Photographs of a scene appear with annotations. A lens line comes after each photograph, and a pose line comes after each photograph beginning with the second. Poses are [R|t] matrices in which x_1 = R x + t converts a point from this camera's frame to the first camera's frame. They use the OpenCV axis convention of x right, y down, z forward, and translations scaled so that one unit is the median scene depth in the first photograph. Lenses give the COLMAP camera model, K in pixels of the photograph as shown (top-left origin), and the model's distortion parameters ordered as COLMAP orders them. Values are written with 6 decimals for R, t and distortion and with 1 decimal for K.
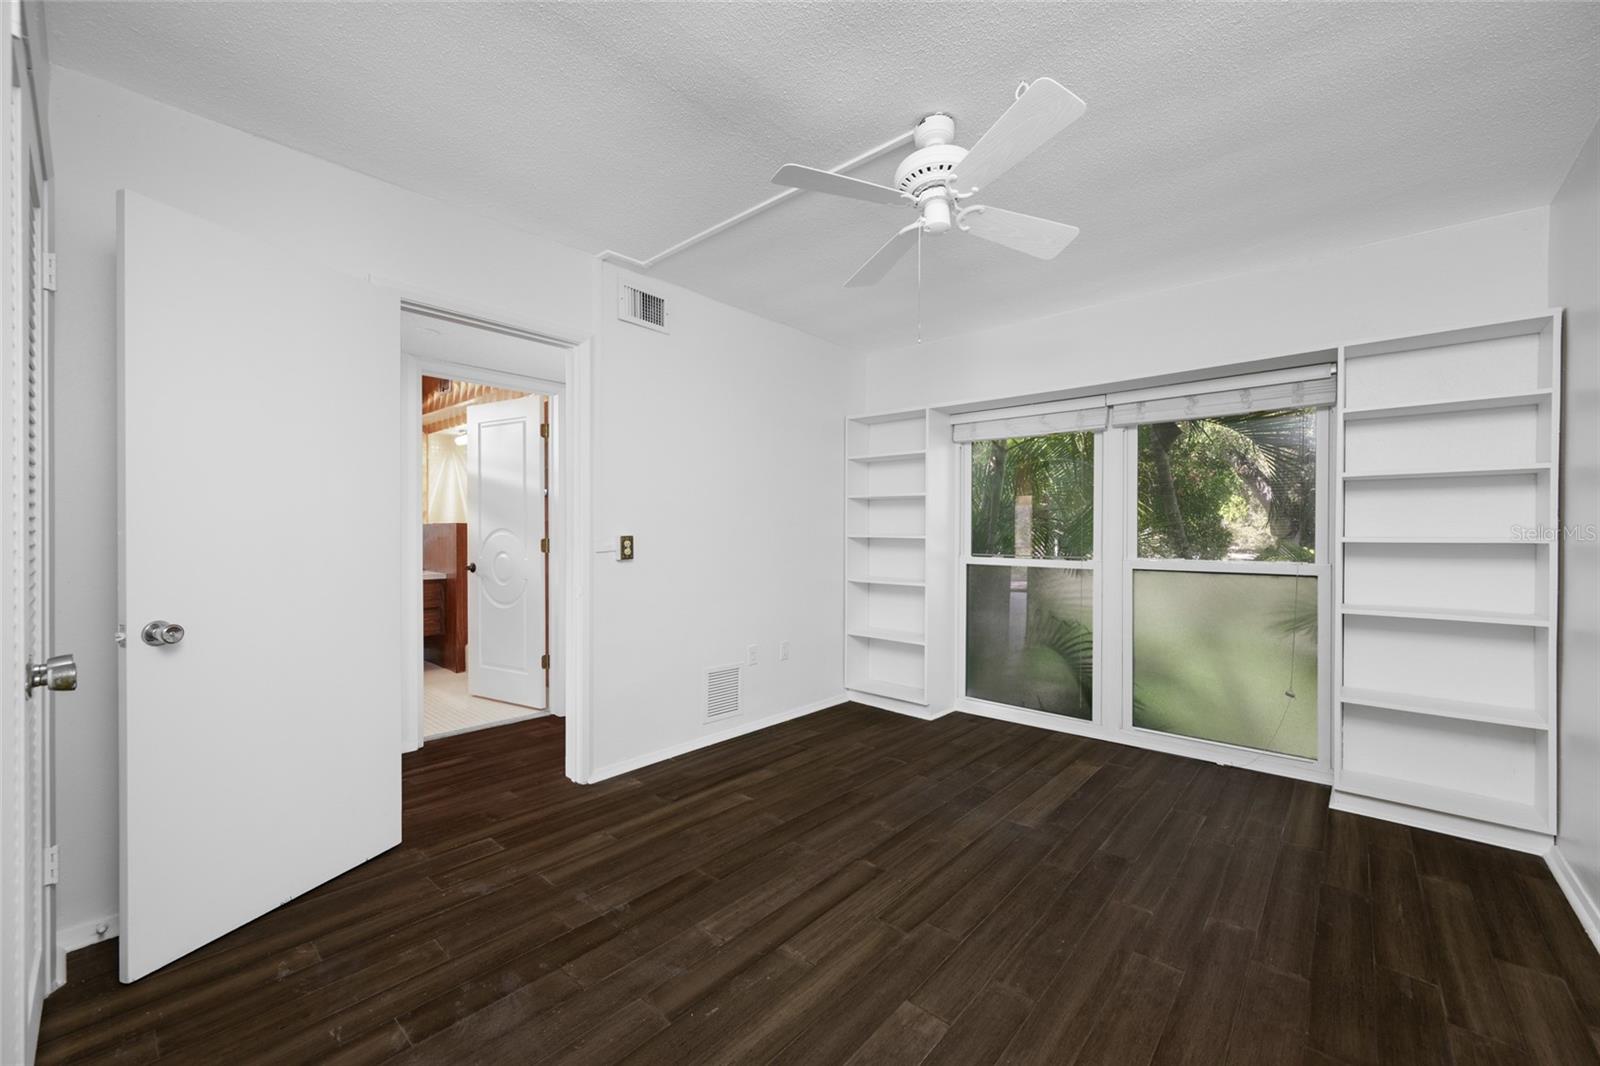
lens RADIAL K [[630.7, 0, 789.2], [0, 630.7, 540.1], [0, 0, 1]] dist [0.003931, -0.000217]
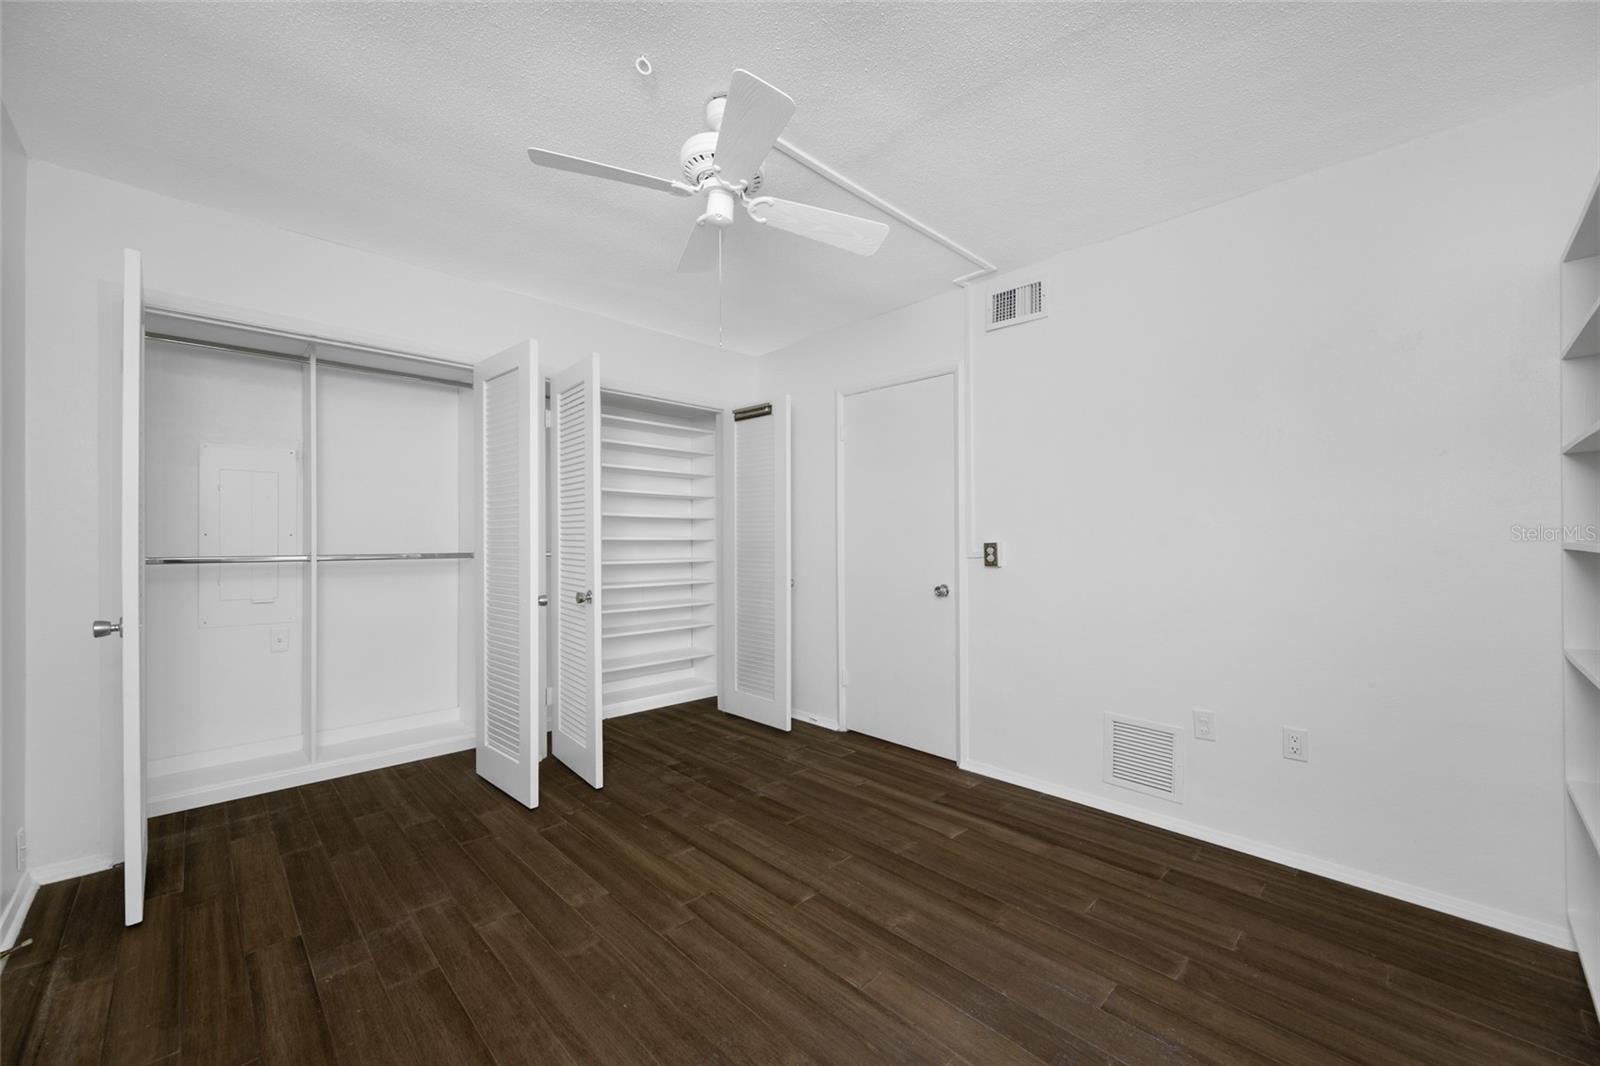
lens RADIAL K [[630.7, 0, 815.3], [0, 630.7, 544.8], [0, 0, 1]] dist [0.003931, -0.000217]
pose [[-0.048793, 0.005023, -0.998796, 0.975710], [-0.013274, 0.999896, 0.005677, -0.006229], [0.998721, 0.013535, -0.048721, 0.981797]]
